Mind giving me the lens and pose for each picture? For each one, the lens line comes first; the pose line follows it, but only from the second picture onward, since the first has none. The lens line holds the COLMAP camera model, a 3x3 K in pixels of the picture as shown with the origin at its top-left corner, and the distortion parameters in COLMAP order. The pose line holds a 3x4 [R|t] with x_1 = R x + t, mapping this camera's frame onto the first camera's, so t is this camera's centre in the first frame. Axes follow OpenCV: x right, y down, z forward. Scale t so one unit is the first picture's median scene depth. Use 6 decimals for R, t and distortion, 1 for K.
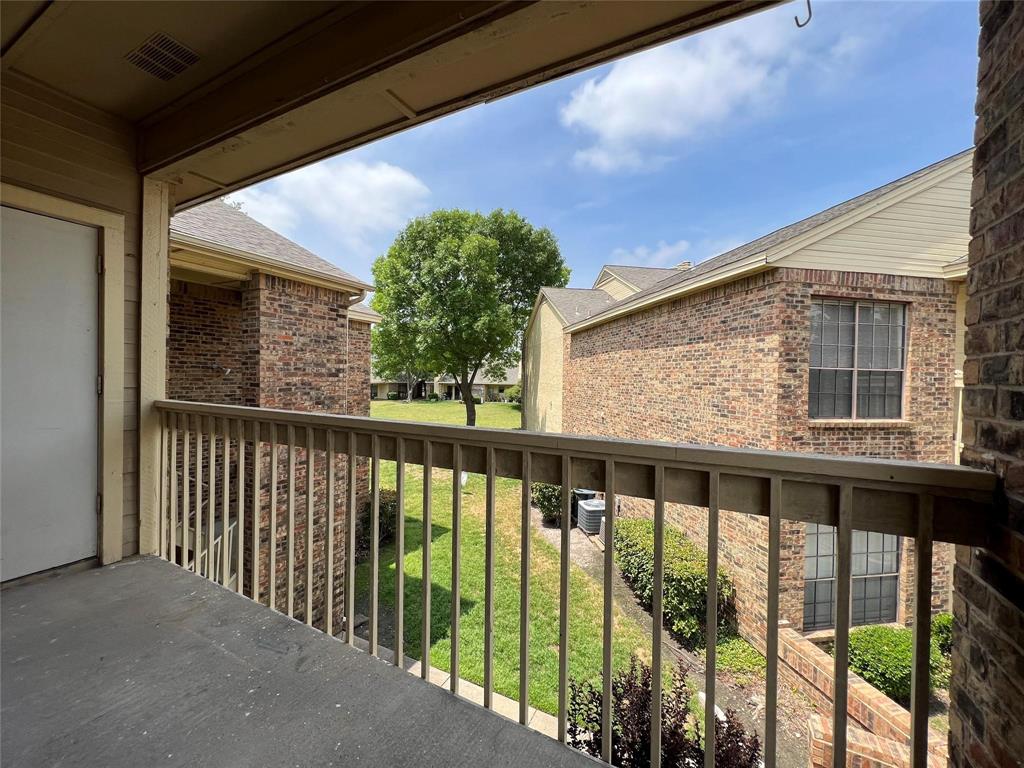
lens RADIAL K [[414.9, 0, 512.0], [0, 414.9, 380.7], [0, 0, 1]] dist [-0.000163, 0.001181]
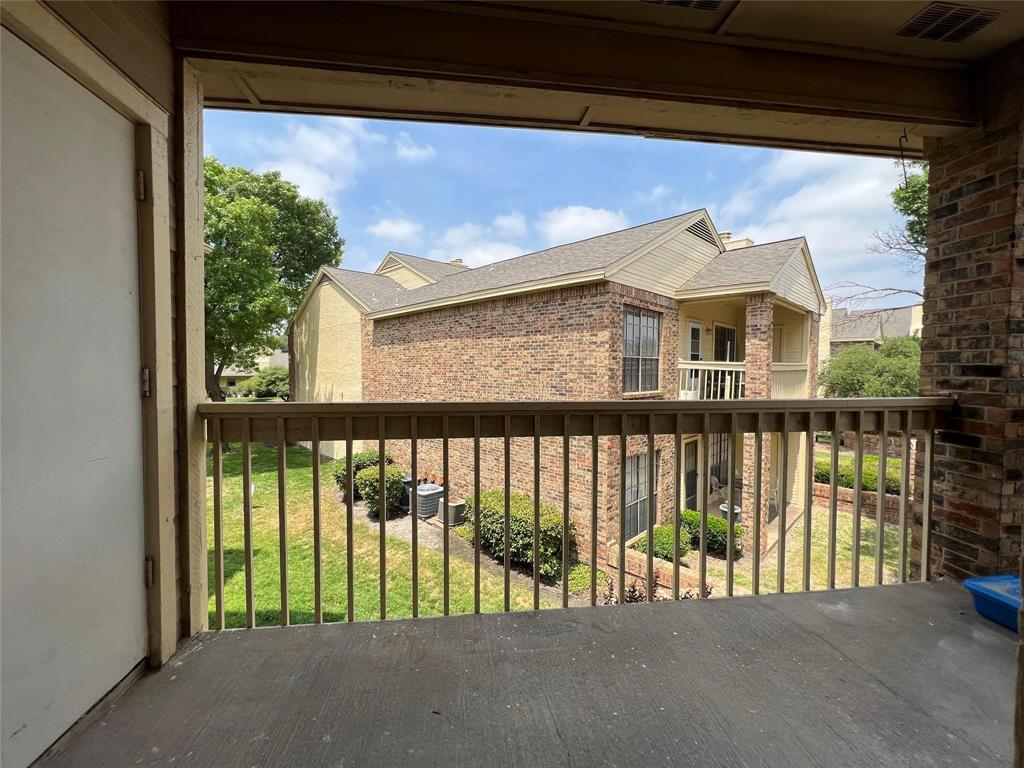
lens RADIAL K [[414.9, 0, 511.3], [0, 414.9, 380.8], [0, 0, 1]] dist [-0.000163, 0.001181]
pose [[0.817004, -0.033555, 0.575654, -0.350358], [0.017303, 0.999282, 0.033691, -0.001707], [-0.576372, -0.017566, 0.816999, 0.069966]]
